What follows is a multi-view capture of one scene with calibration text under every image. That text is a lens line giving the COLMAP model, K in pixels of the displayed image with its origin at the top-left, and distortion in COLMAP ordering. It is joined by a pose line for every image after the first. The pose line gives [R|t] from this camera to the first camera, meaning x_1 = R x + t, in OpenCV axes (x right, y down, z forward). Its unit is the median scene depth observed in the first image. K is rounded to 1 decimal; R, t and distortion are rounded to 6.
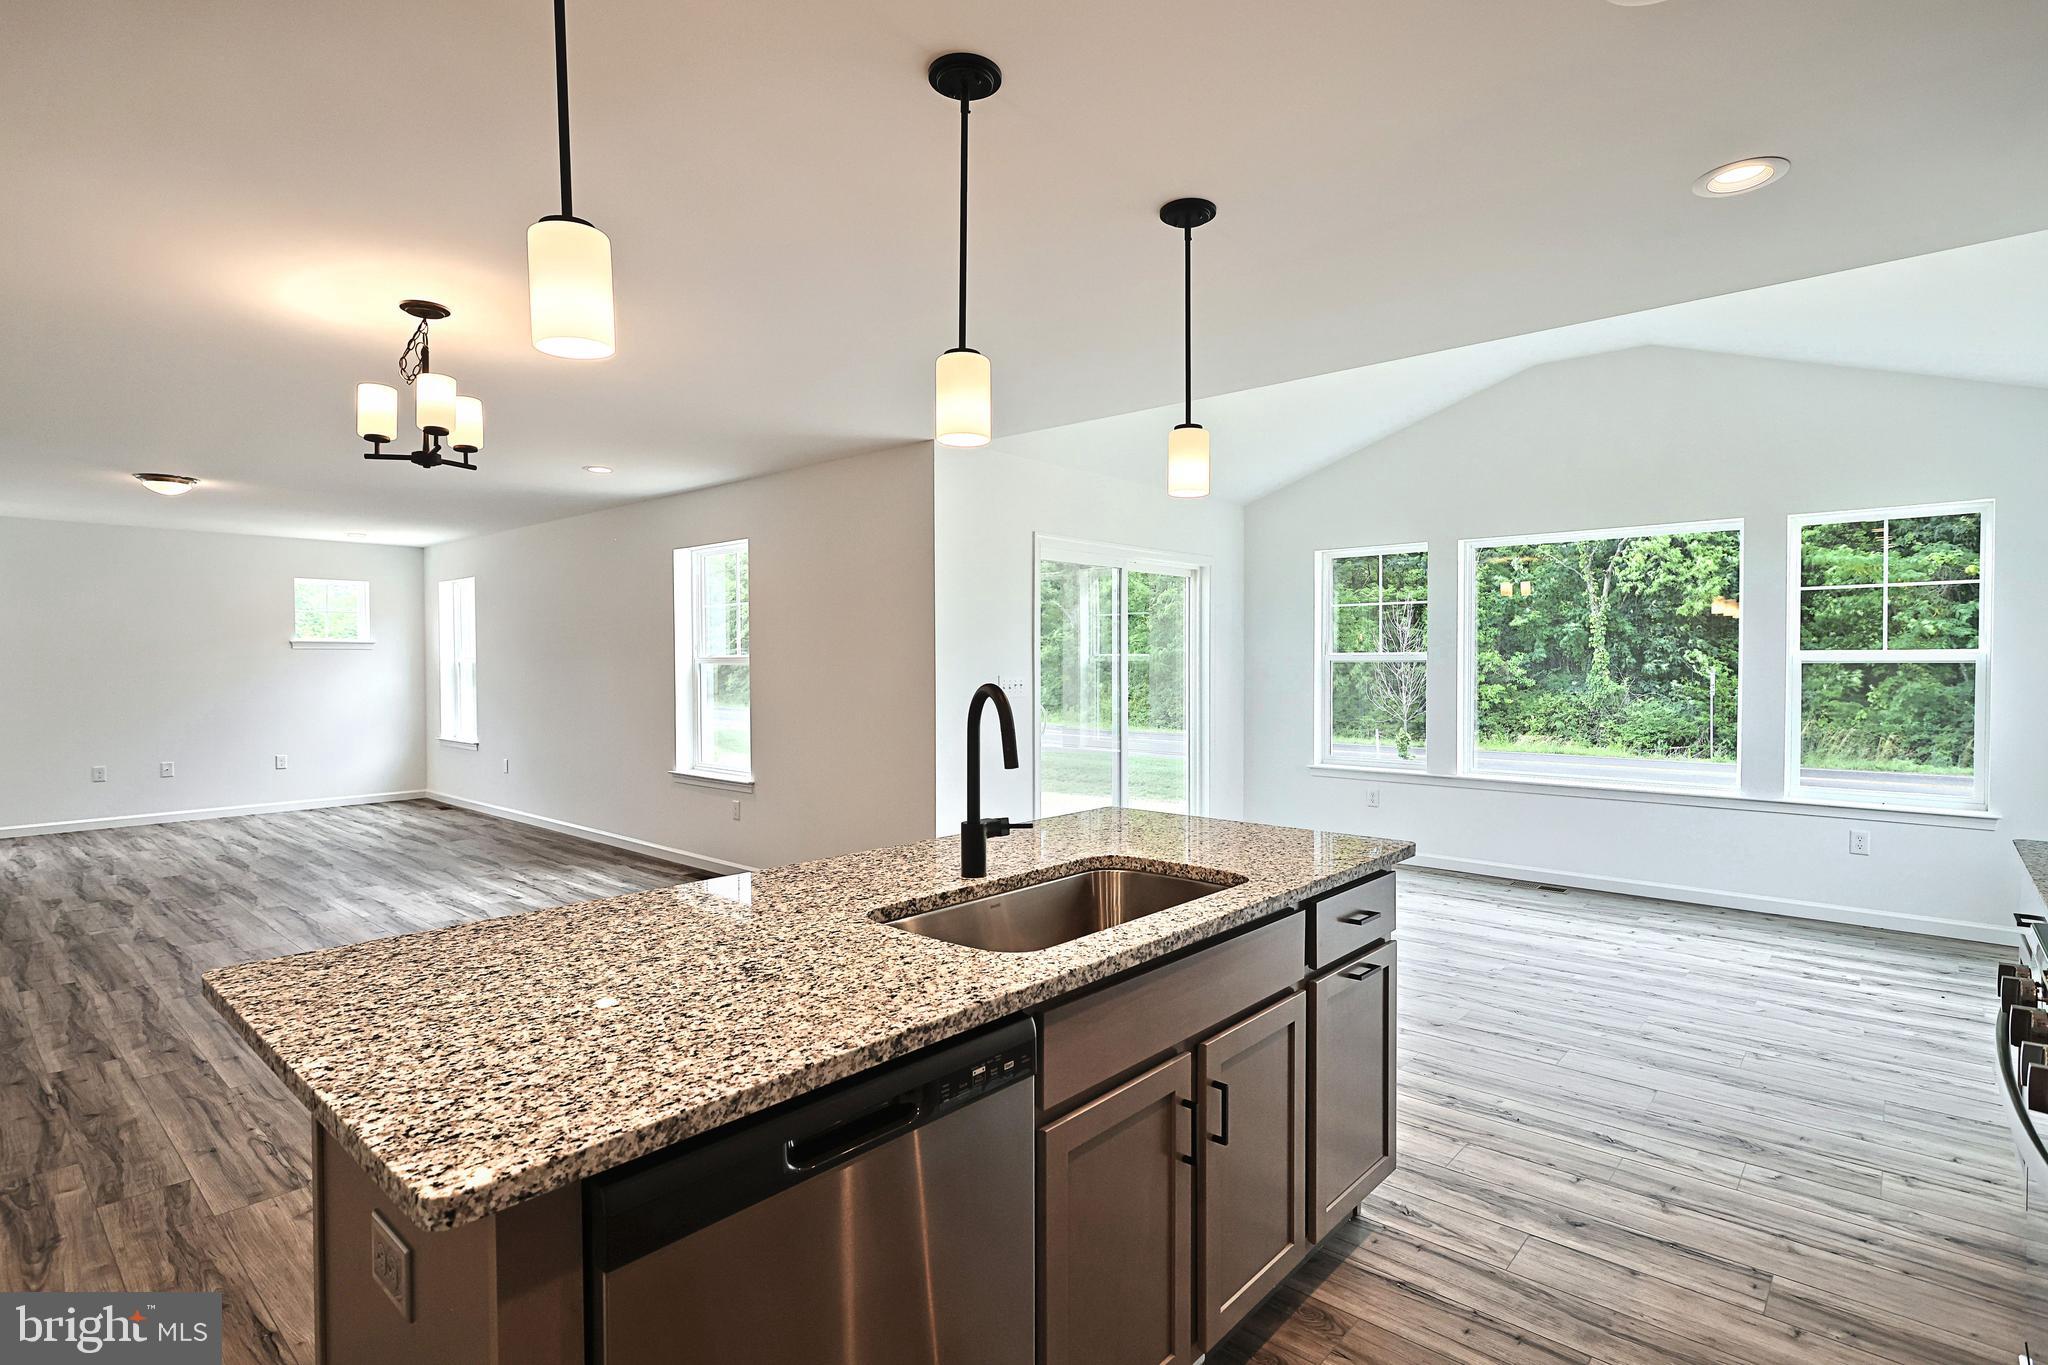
lens RADIAL K [[1034.4, 0, 1024.0], [0, 1034.4, 682.5], [0, 0, 1]] dist [-0.000387, 0.001586]
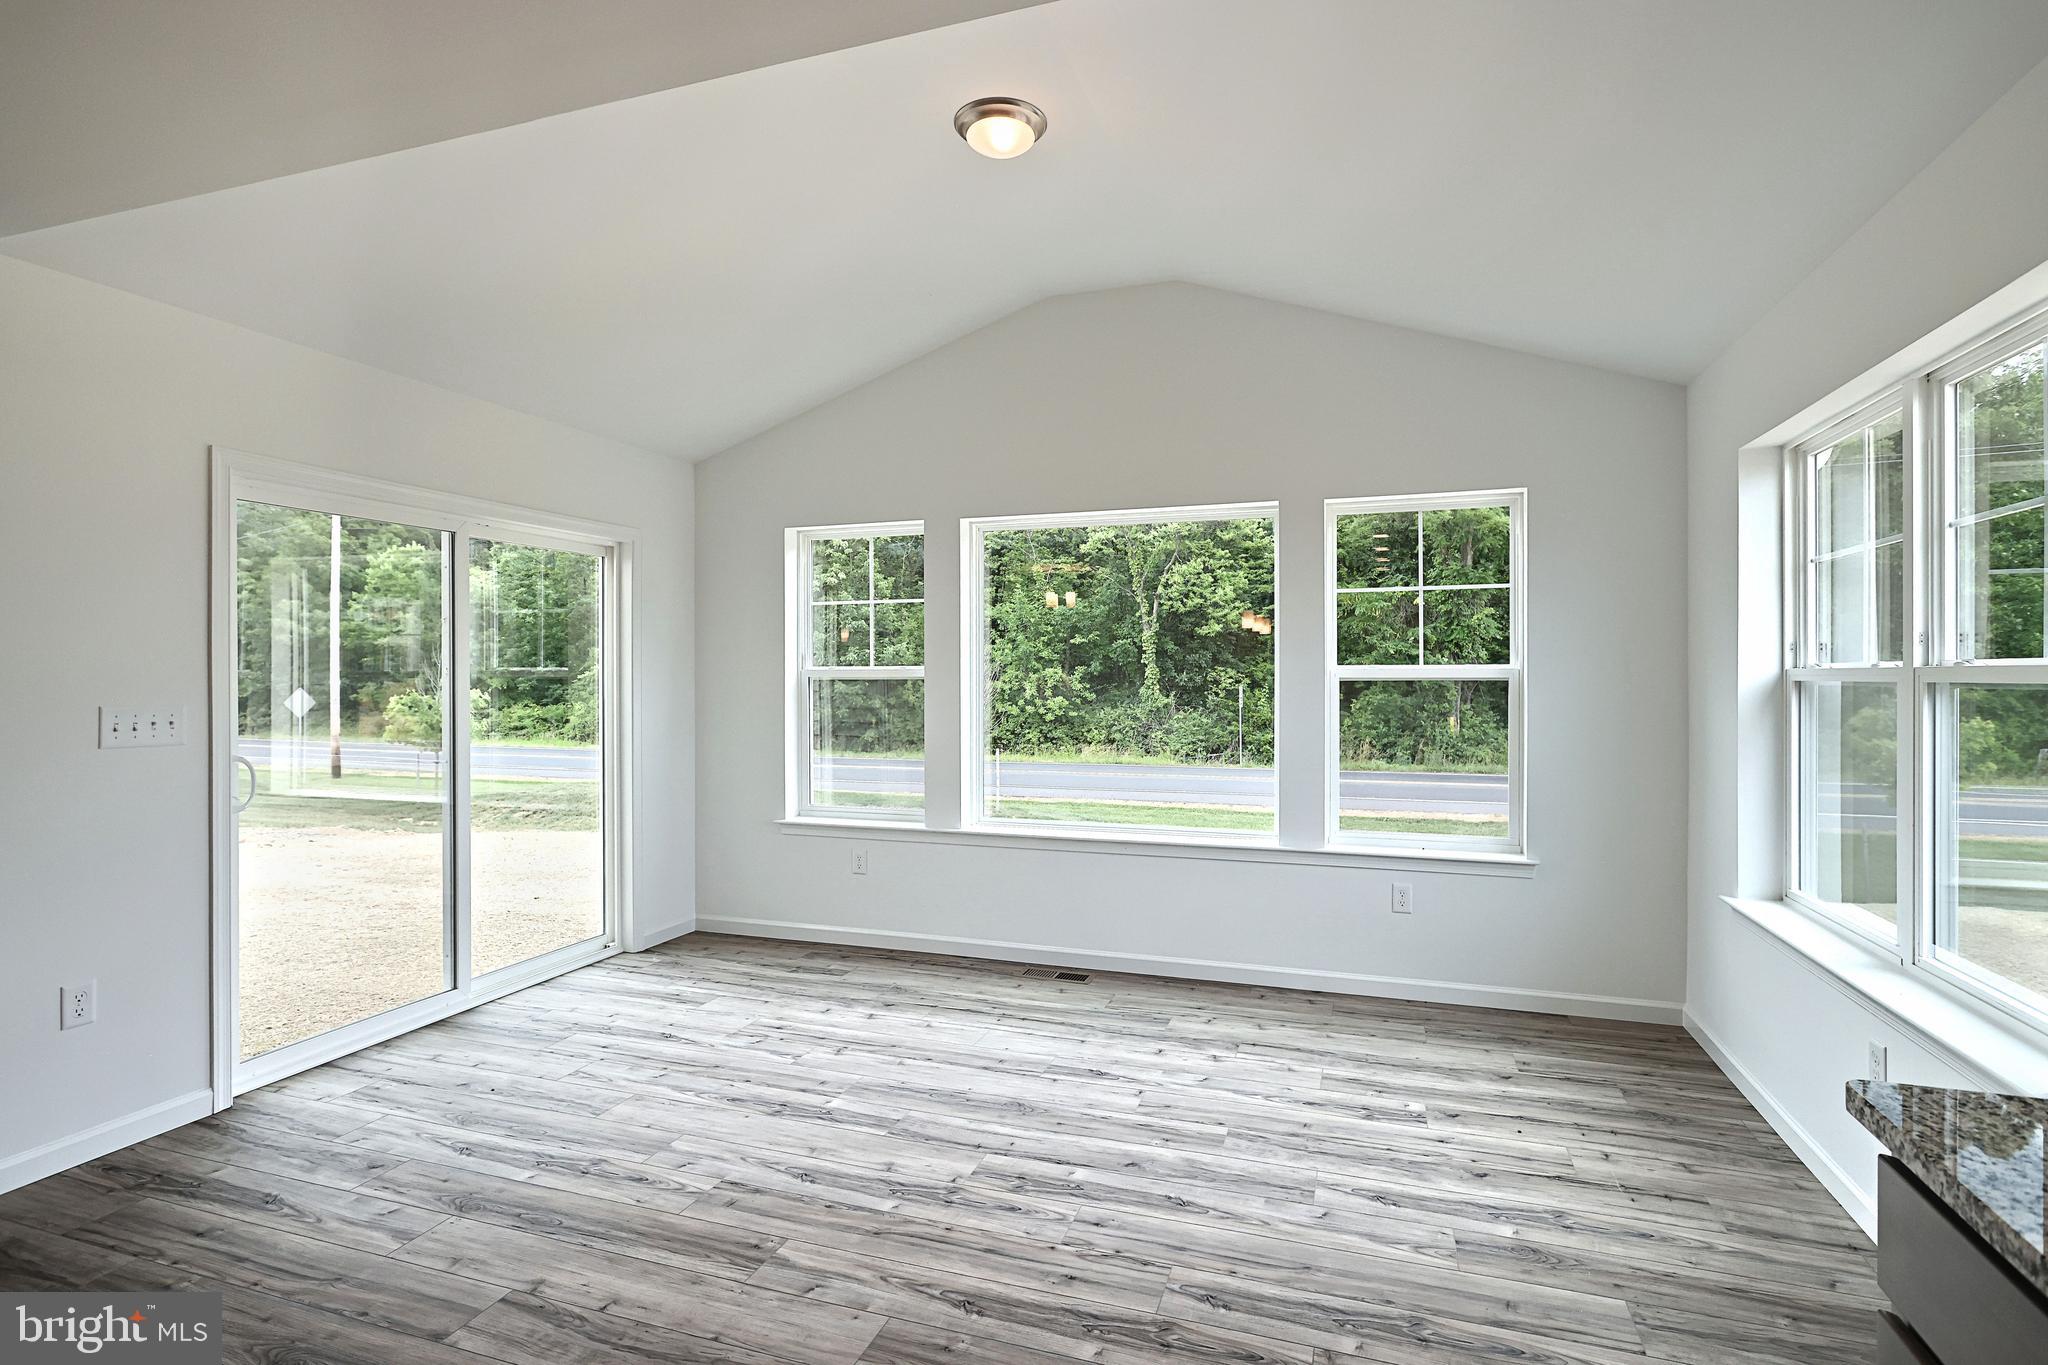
lens RADIAL K [[1023.6, 0, 1024.0], [0, 1023.6, 682.5], [0, 0, 1]] dist [-0.001745, -0.000541]
pose [[0.928634, -0.002560, 0.370989, 0.210045], [0.007945, 0.999884, -0.012987, -0.008630], [-0.370913, 0.015008, 0.928546, 0.327274]]
